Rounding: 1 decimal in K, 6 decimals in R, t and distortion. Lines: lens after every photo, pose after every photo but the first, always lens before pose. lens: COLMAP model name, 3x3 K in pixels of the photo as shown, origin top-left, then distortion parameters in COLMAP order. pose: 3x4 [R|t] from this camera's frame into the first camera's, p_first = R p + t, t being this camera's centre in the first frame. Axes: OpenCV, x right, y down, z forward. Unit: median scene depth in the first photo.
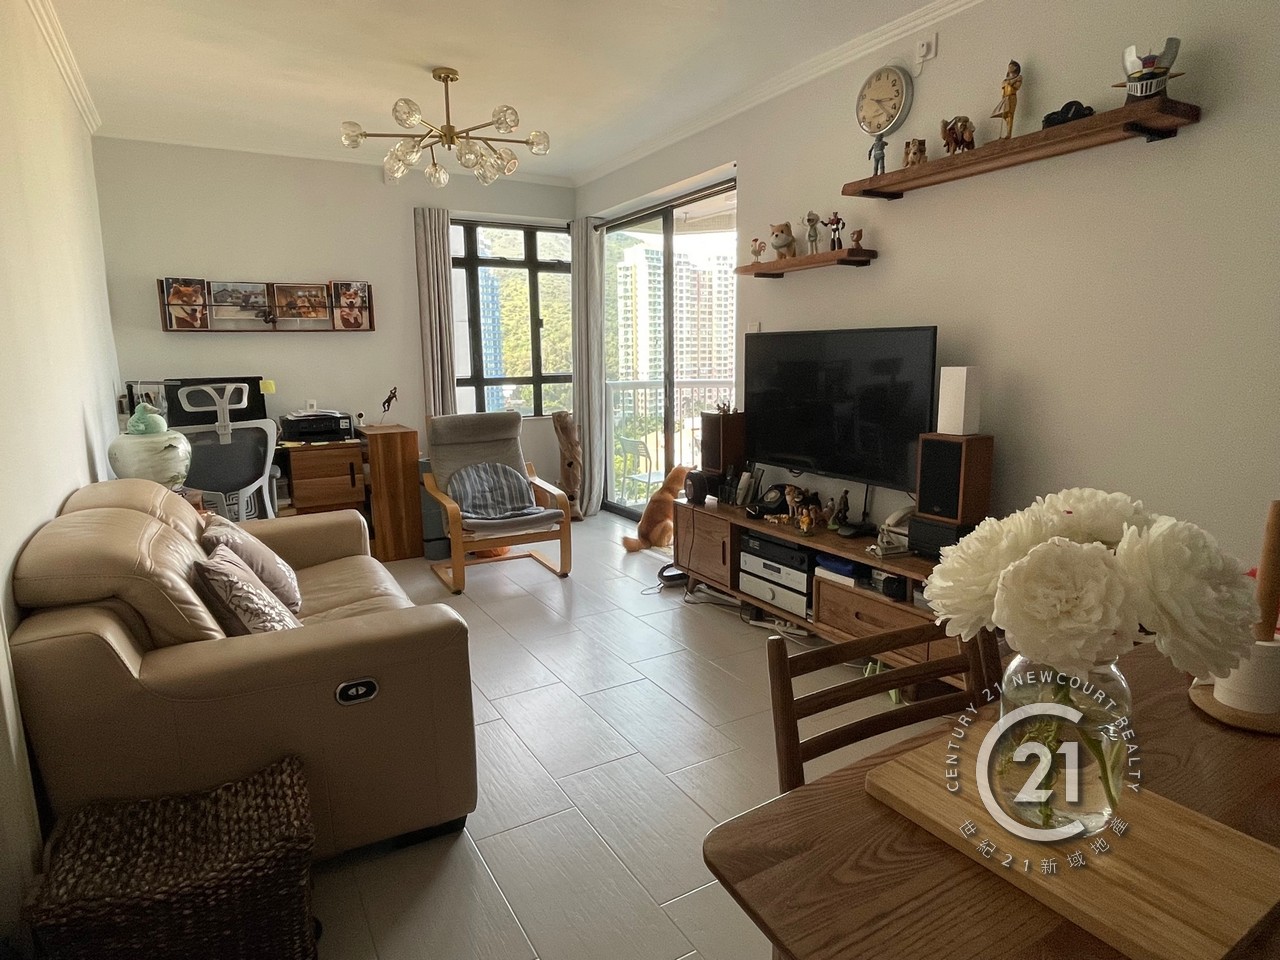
lens RADIAL K [[738.8, 0, 640.0], [0, 738.8, 480.0], [0, 0, 1]] dist [0.000098, -0.000003]
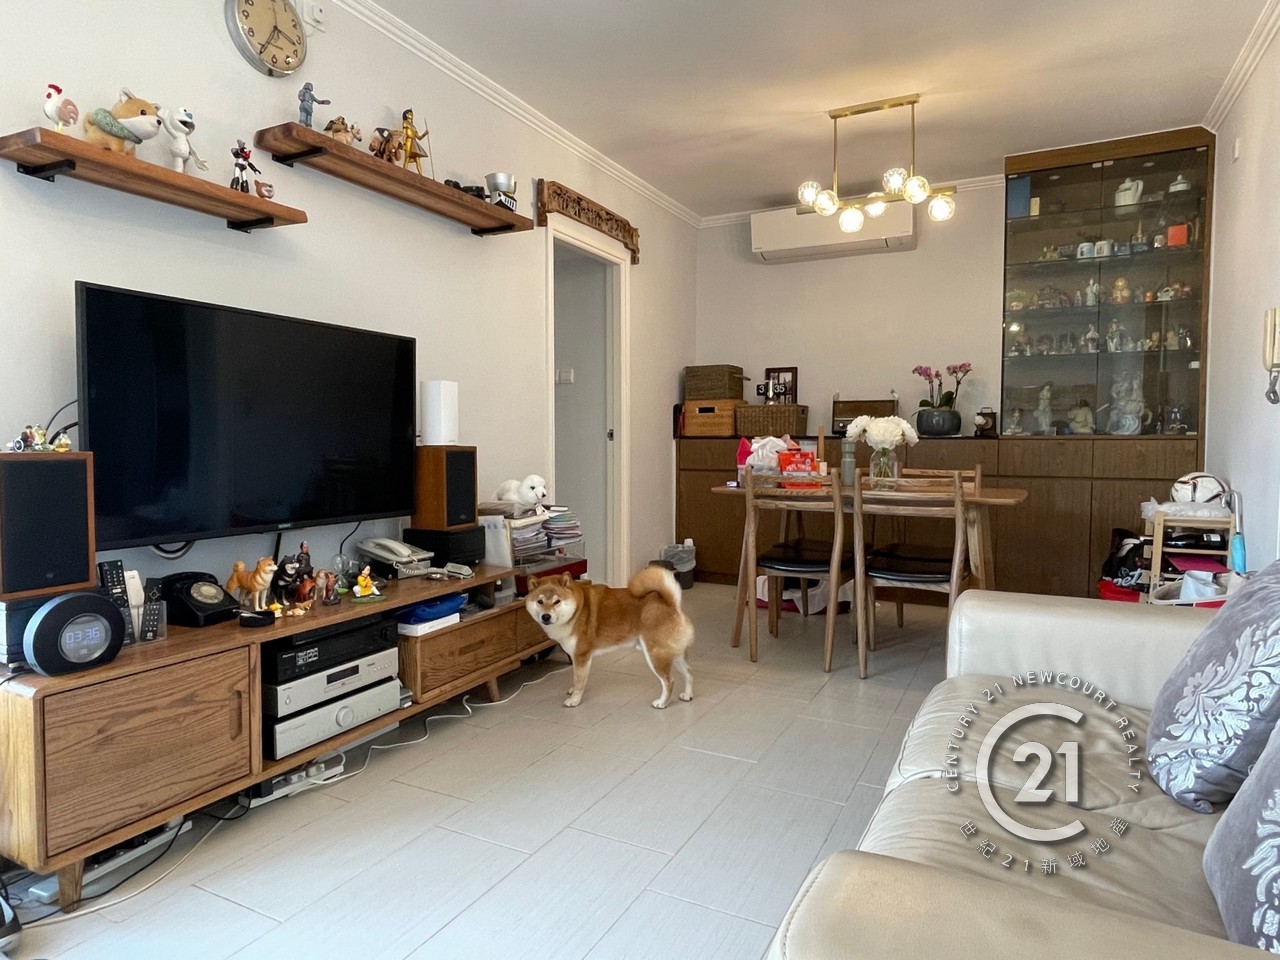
lens RADIAL K [[766.2, 0, 640.0], [0, 766.2, 480.0], [0, 0, 1]] dist [0.002735, -0.047188]
pose [[-0.536534, -0.035340, 0.843138, -0.512605], [0.147602, 0.979791, 0.134995, -0.096771], [-0.830870, 0.196878, -0.520475, 1.104824]]
